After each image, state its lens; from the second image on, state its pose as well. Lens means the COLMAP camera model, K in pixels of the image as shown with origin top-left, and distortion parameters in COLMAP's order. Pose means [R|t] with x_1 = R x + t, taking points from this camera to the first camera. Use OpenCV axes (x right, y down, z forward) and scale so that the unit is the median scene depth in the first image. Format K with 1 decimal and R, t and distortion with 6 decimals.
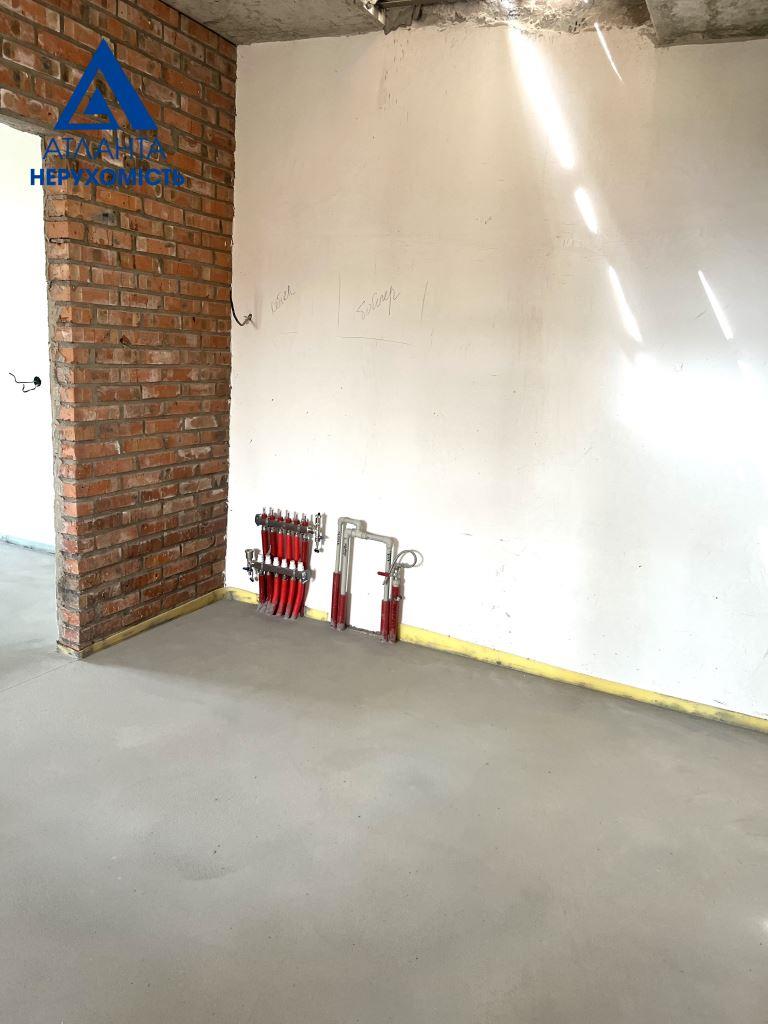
lens RADIAL K [[768.1, 0, 385.6], [0, 768.1, 531.0], [0, 0, 1]] dist [0.066514, -0.073781]
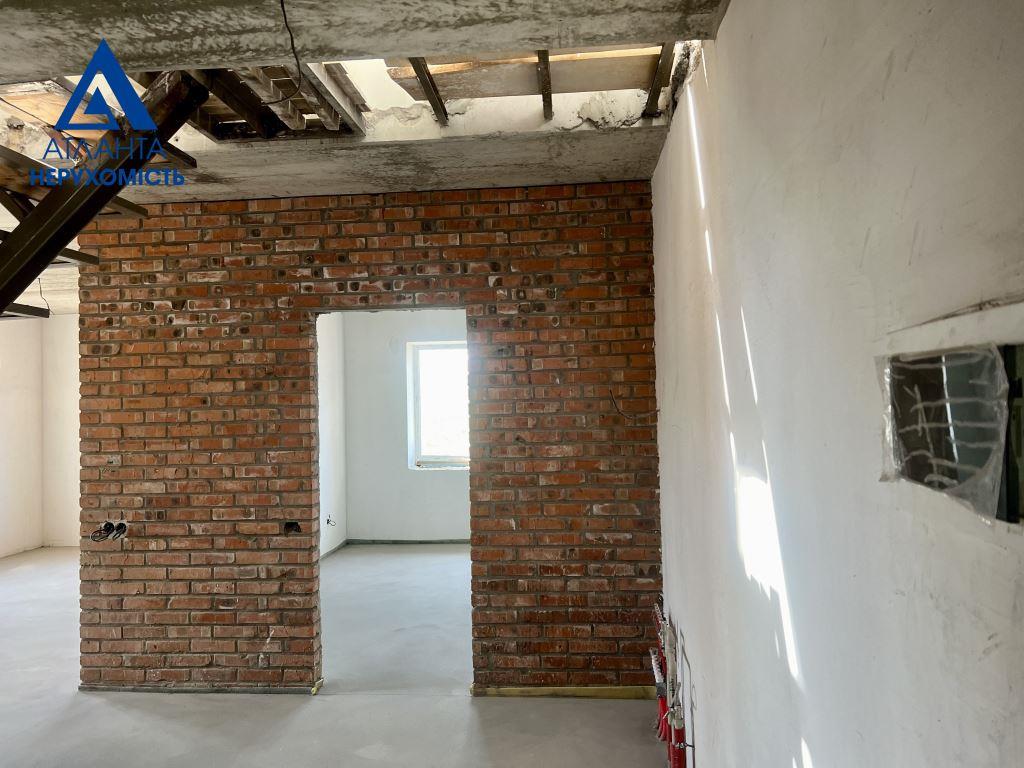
lens RADIAL K [[768.1, 0, 512.6], [0, 768.1, 390.3], [0, 0, 1]] dist [0.066514, -0.073781]
pose [[0.330167, -0.096219, -0.939006, 0.794133], [-0.181339, 0.969795, -0.163135, -0.110807], [0.926340, 0.224140, 0.302746, 0.561493]]
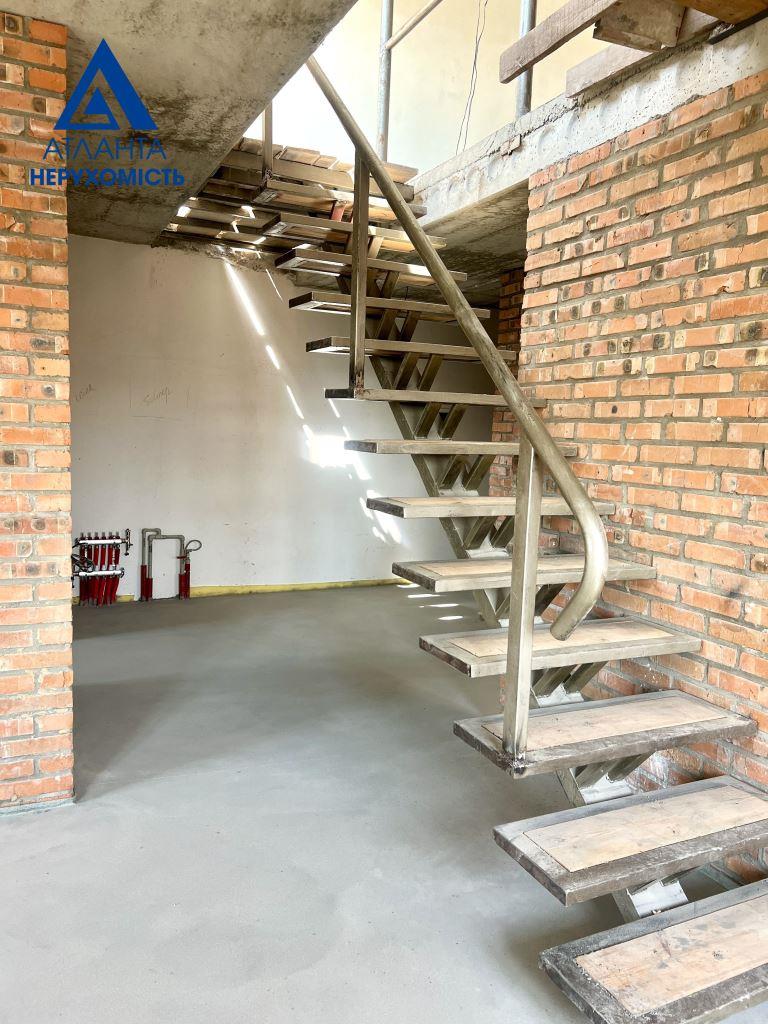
lens RADIAL K [[768.1, 0, 367.3], [0, 768.1, 515.5], [0, 0, 1]] dist [0.066514, -0.073781]
pose [[0.615711, -0.135799, 0.776182, -1.078326], [0.186617, 0.982144, 0.023799, 0.003544], [-0.765555, 0.130195, 0.630060, -0.374316]]
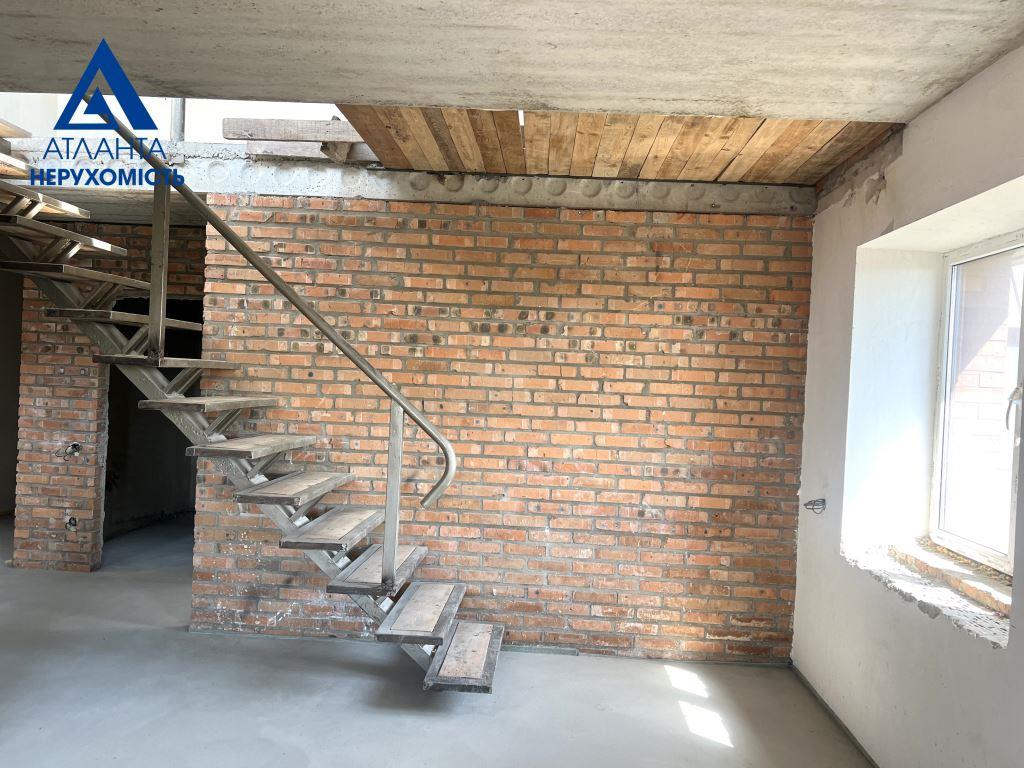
lens RADIAL K [[768.1, 0, 524.3], [0, 768.1, 386.6], [0, 0, 1]] dist [0.066514, -0.073781]
pose [[-0.401769, -0.097883, 0.910495, -2.094958], [0.140129, 0.975990, 0.166757, -0.396779], [-0.904956, 0.194584, -0.378407, 0.647286]]
